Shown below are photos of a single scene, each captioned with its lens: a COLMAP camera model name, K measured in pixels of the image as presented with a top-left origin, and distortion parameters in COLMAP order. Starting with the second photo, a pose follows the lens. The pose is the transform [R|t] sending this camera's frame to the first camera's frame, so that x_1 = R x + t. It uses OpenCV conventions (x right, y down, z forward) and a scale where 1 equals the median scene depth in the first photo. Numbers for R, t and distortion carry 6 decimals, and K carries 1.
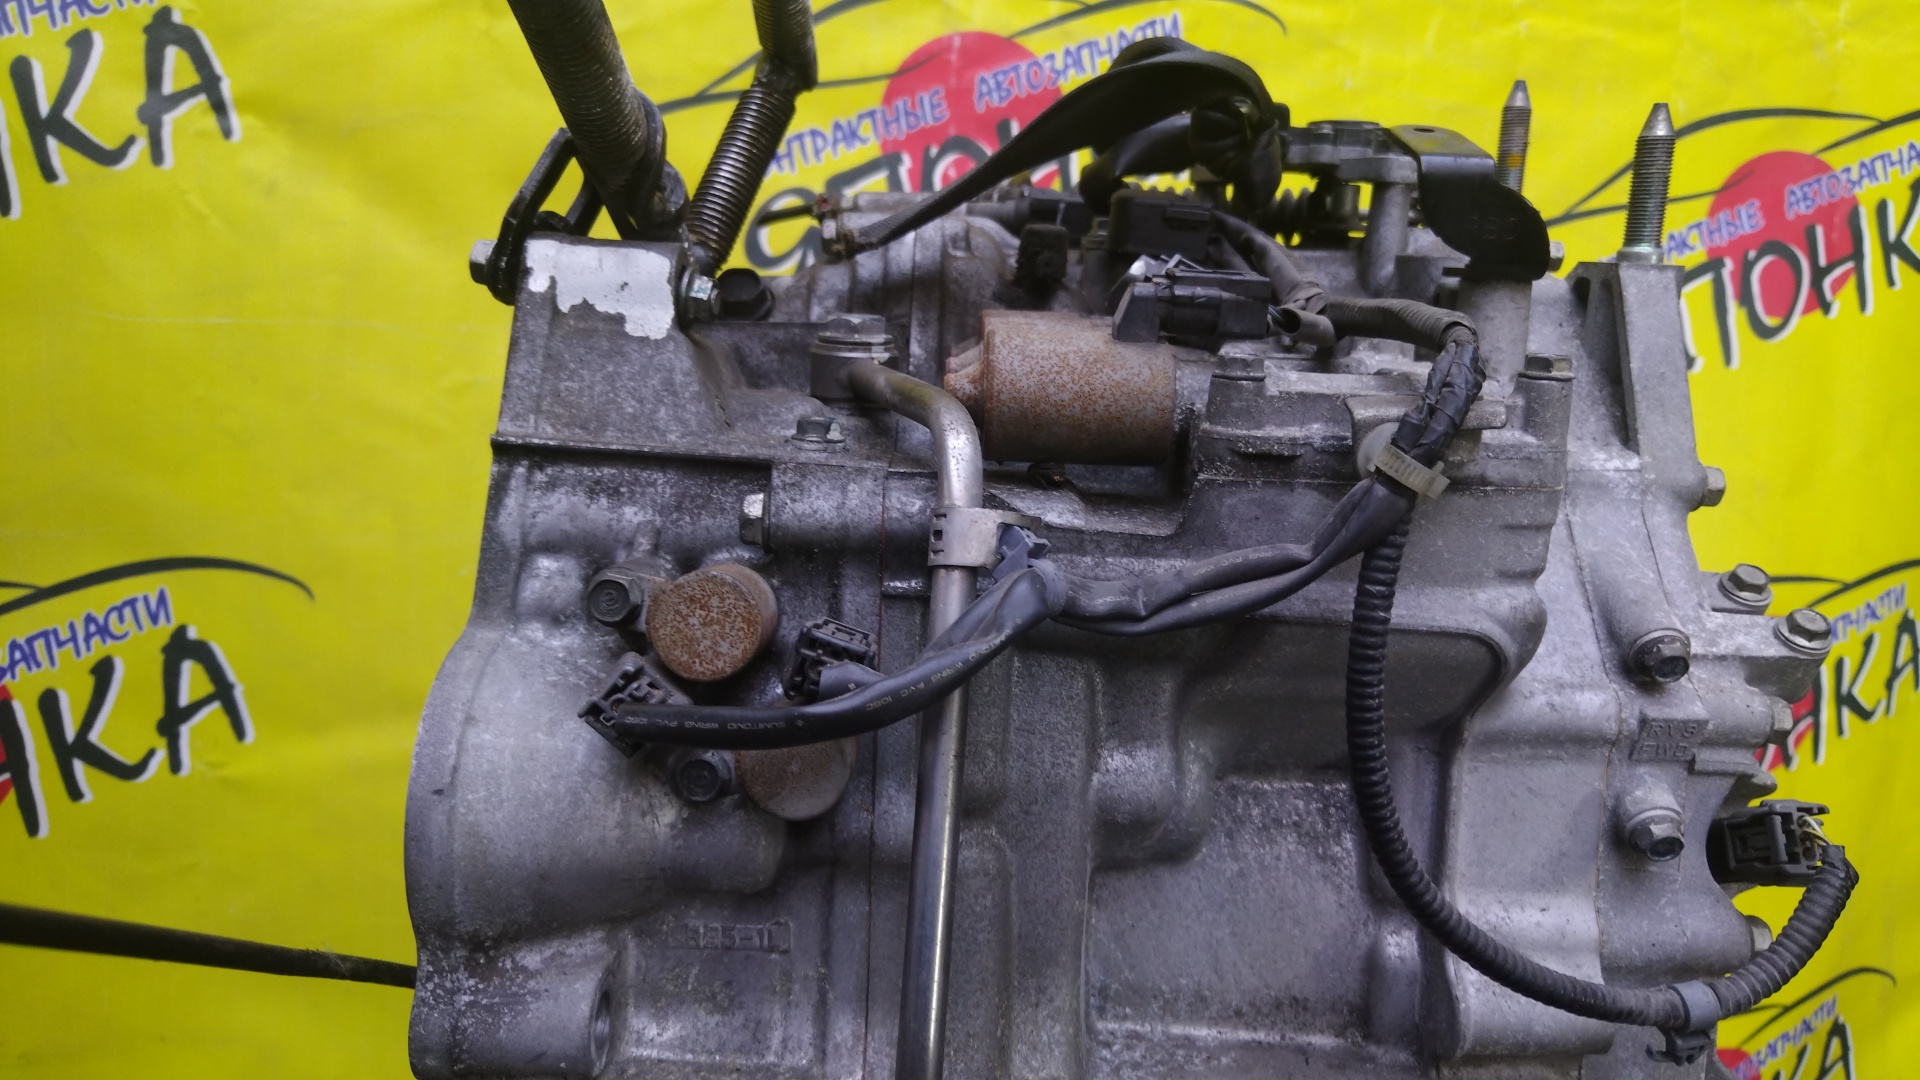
lens RADIAL K [[1393.6, 0, 960.0], [0, 1393.6, 540.0], [0, 0, 1]] dist [-0.028434, 0.025063]
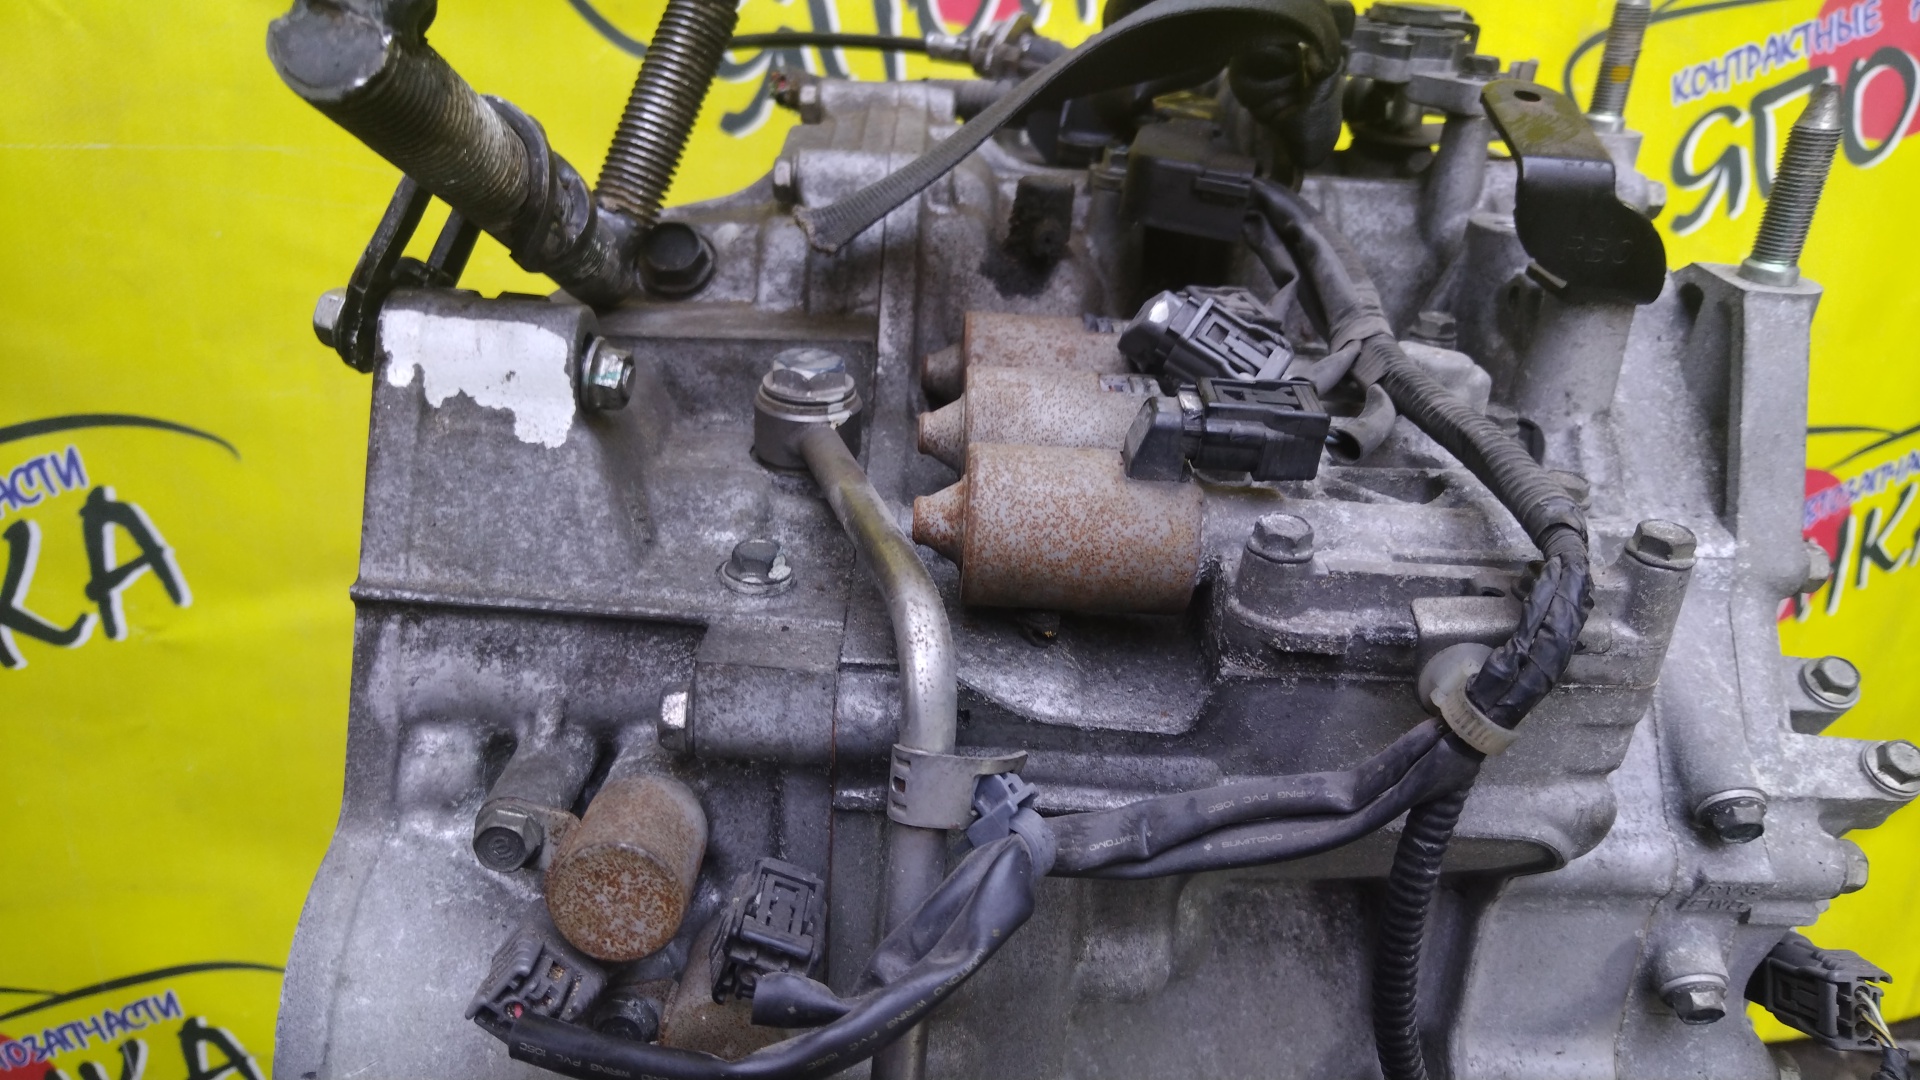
lens RADIAL K [[1389.3, 0, 957.8], [0, 1389.3, 583.1], [0, 0, 1]] dist [-0.036800, 0.029236]
pose [[0.999738, 0.019647, 0.011710, 0.005326], [-0.021965, 0.967461, 0.252067, -0.254153], [-0.006377, -0.252258, 0.967639, 0.194221]]
